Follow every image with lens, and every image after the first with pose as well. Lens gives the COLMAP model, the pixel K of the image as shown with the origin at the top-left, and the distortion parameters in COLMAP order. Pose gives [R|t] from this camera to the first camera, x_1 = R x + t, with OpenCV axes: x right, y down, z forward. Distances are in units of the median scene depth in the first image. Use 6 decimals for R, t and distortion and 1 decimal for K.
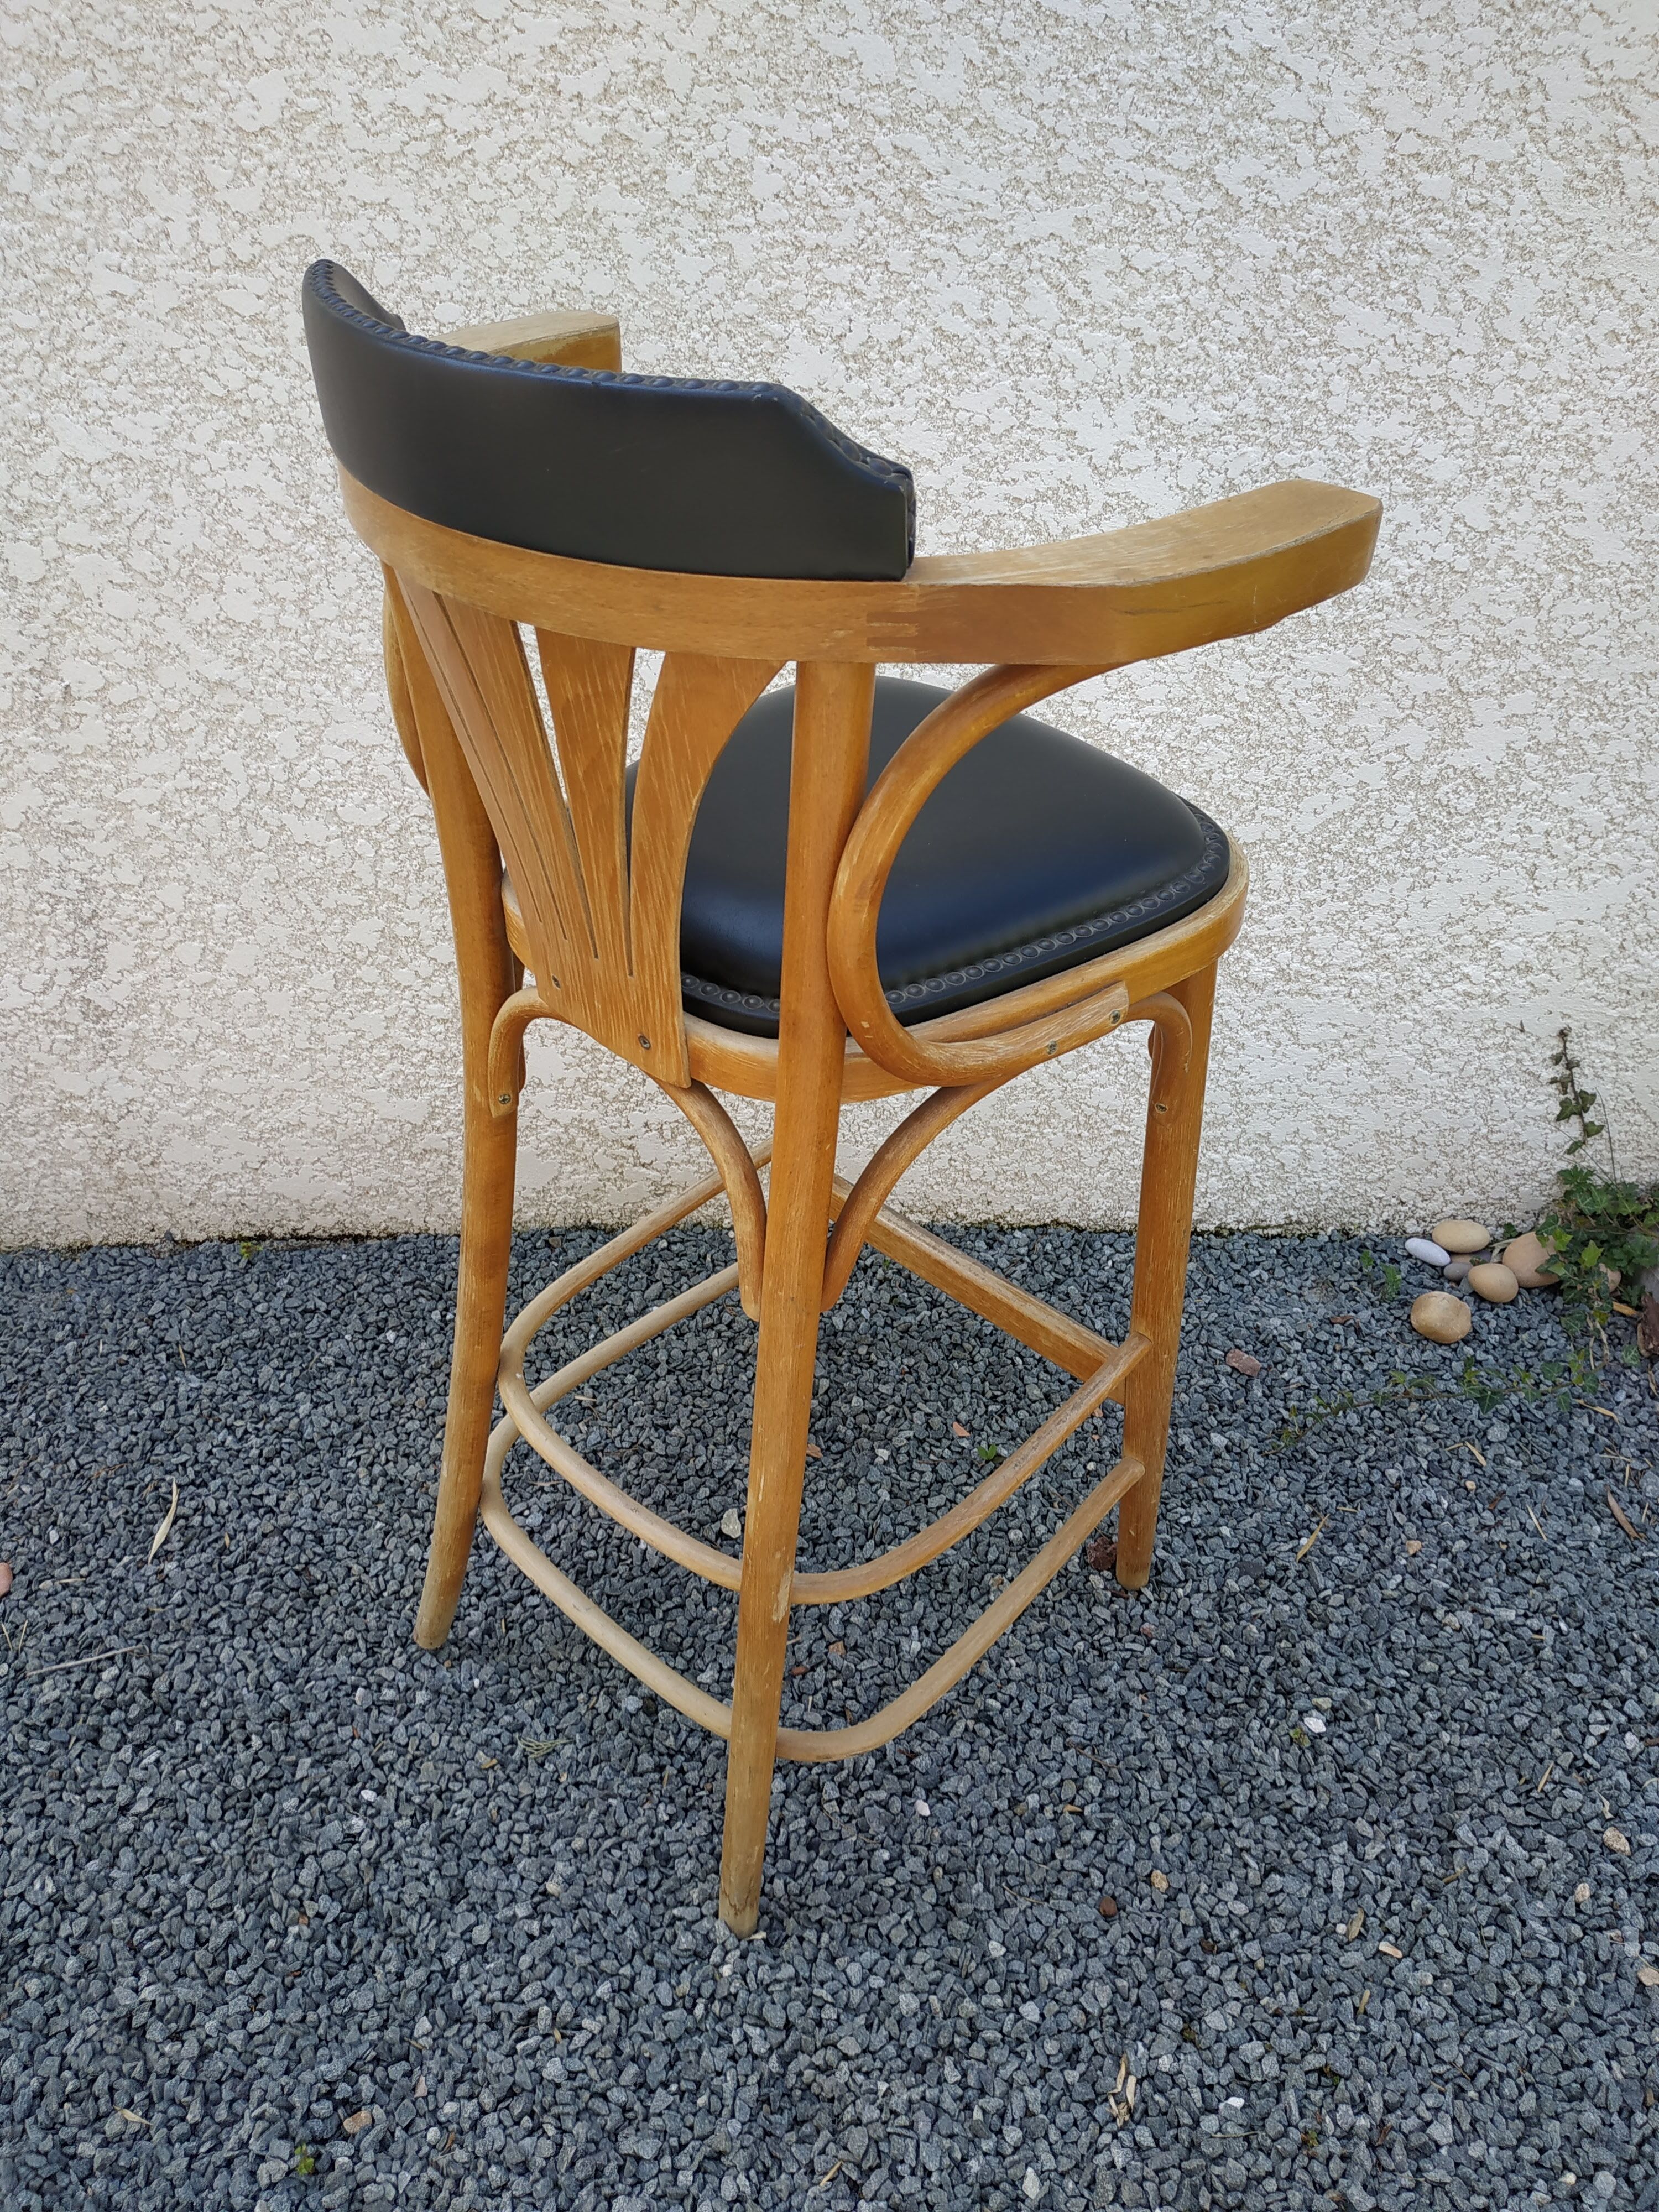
lens RADIAL K [[1561.5, 0, 835.2], [0, 1561.5, 1110.1], [0, 0, 1]] dist [-0.021283, -0.003788]
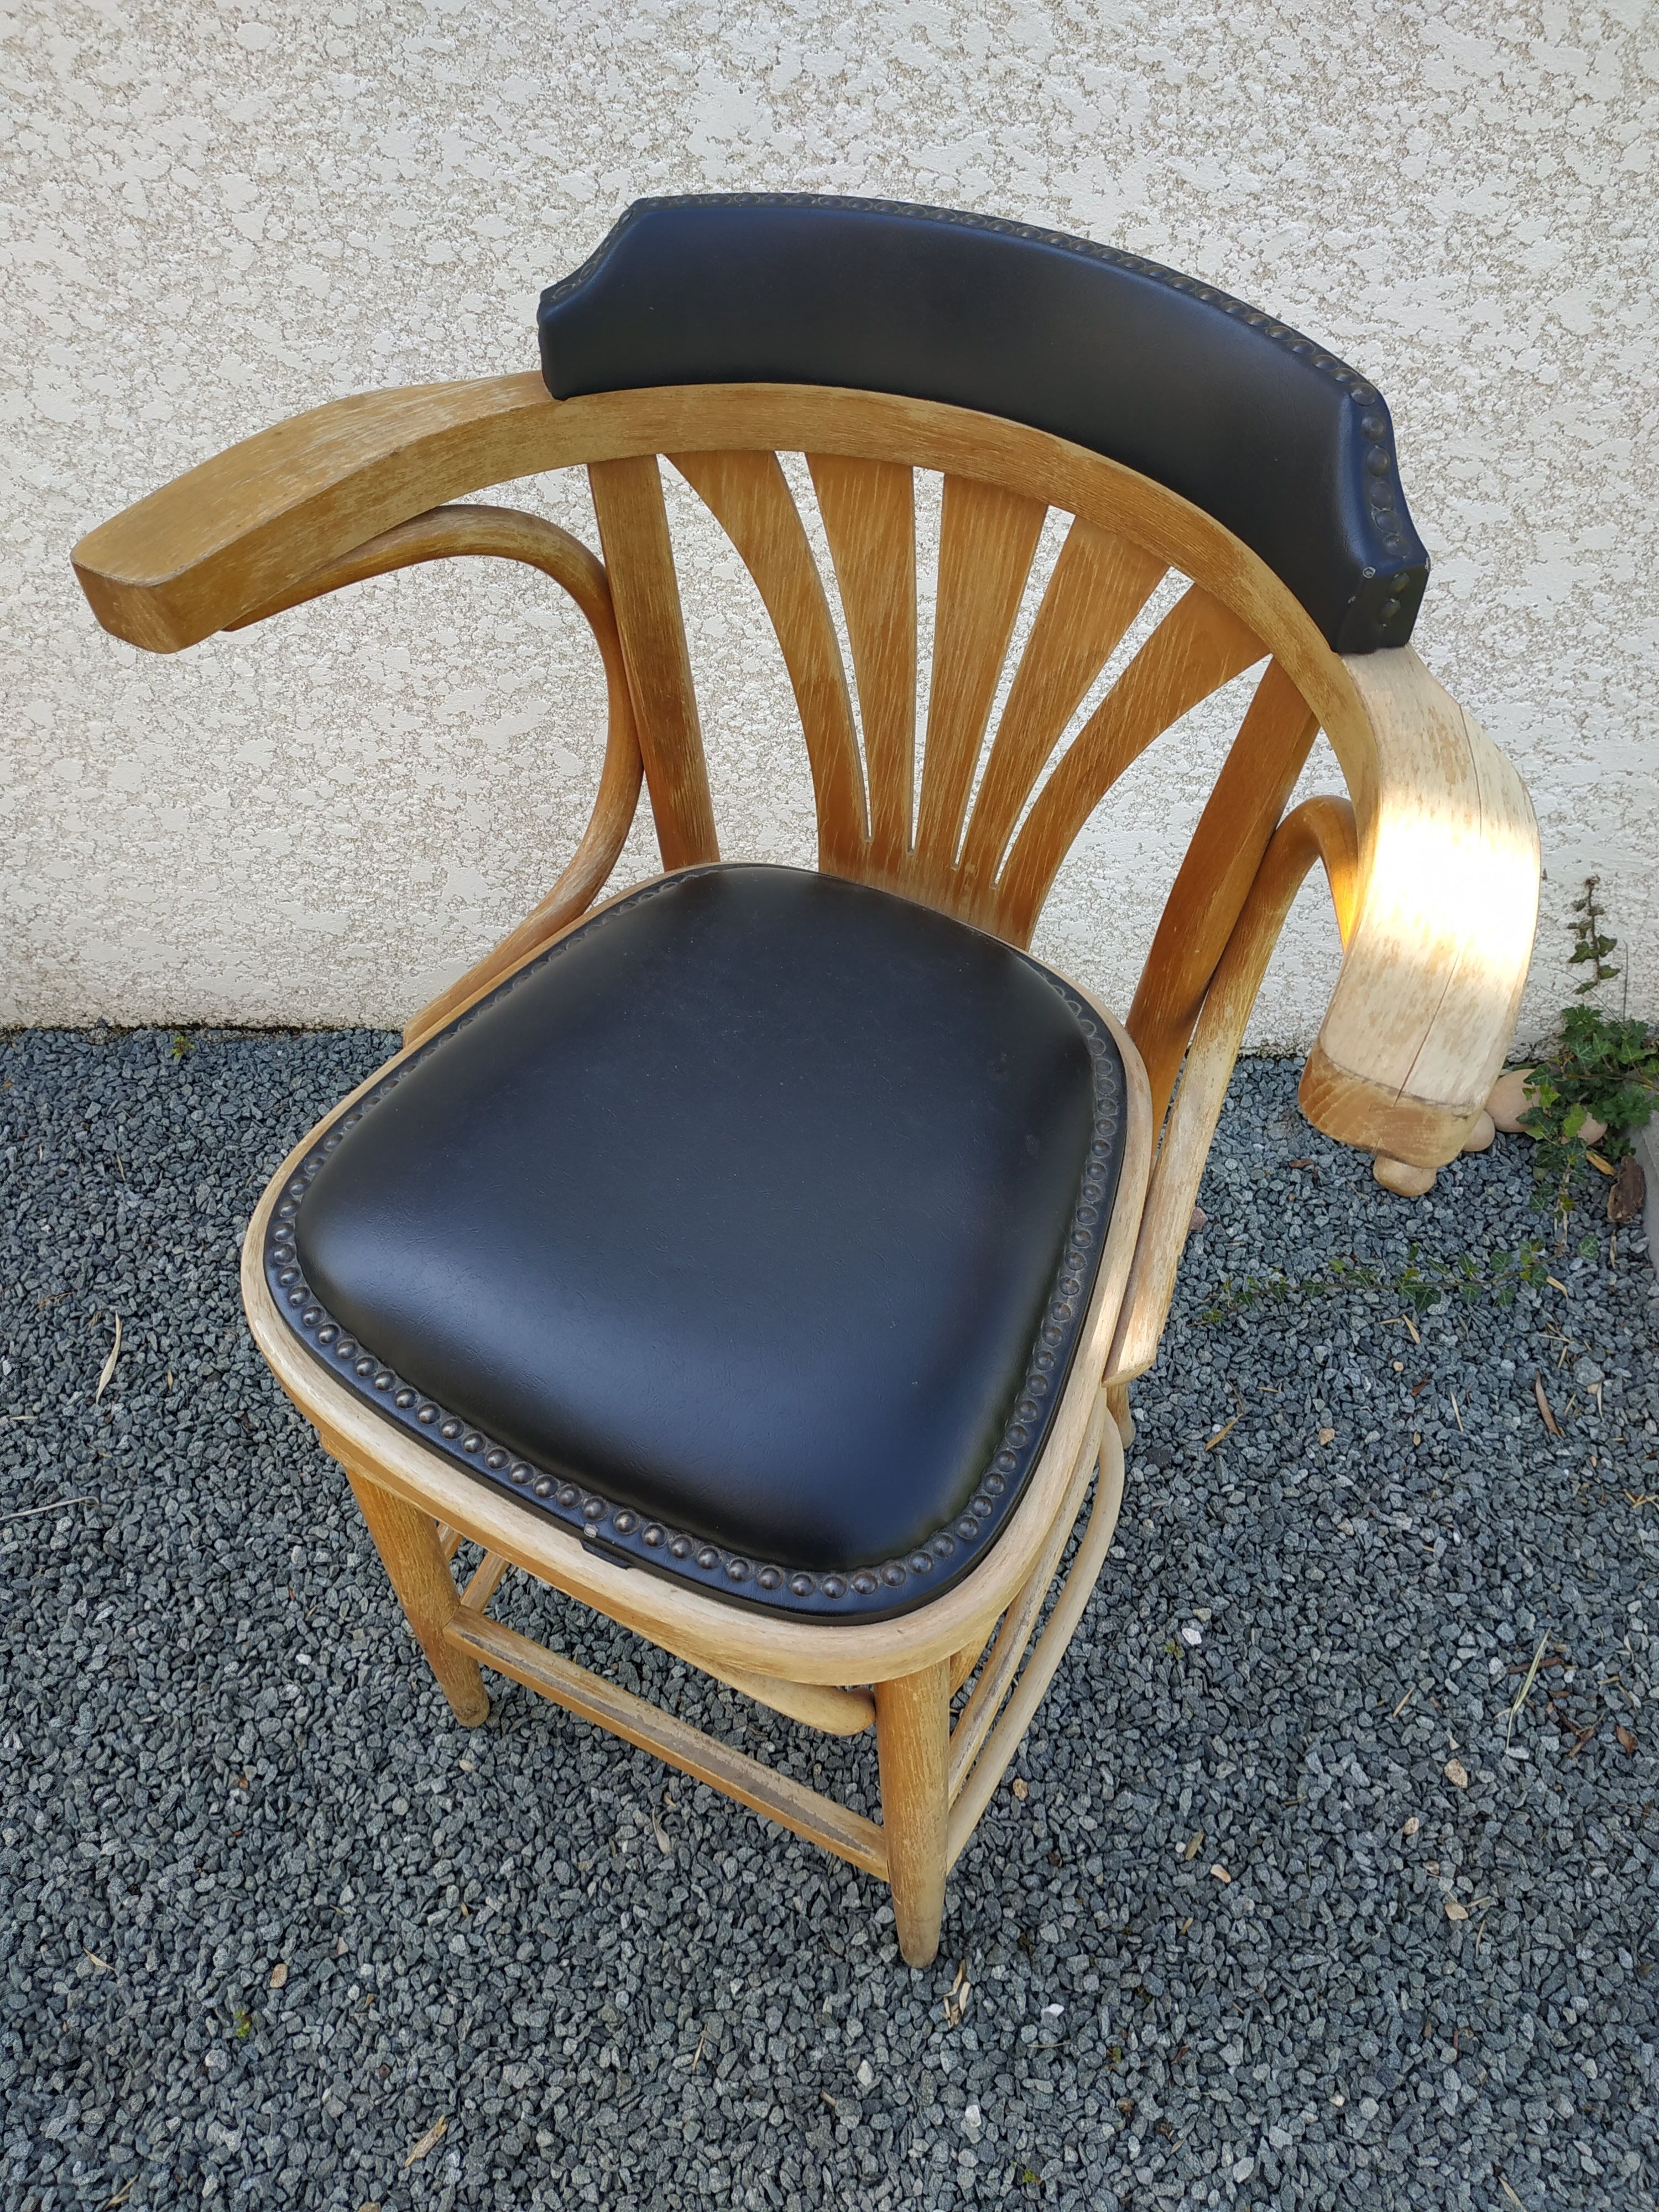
lens RADIAL K [[1561.5, 0, 824.4], [0, 1561.5, 1107.0], [0, 0, 1]] dist [-0.021283, -0.003788]
pose [[0.998525, 0.040459, -0.036209, 0.080416], [-0.025925, 0.941228, 0.336775, -0.273348], [0.047707, -0.335340, 0.940889, 0.113361]]
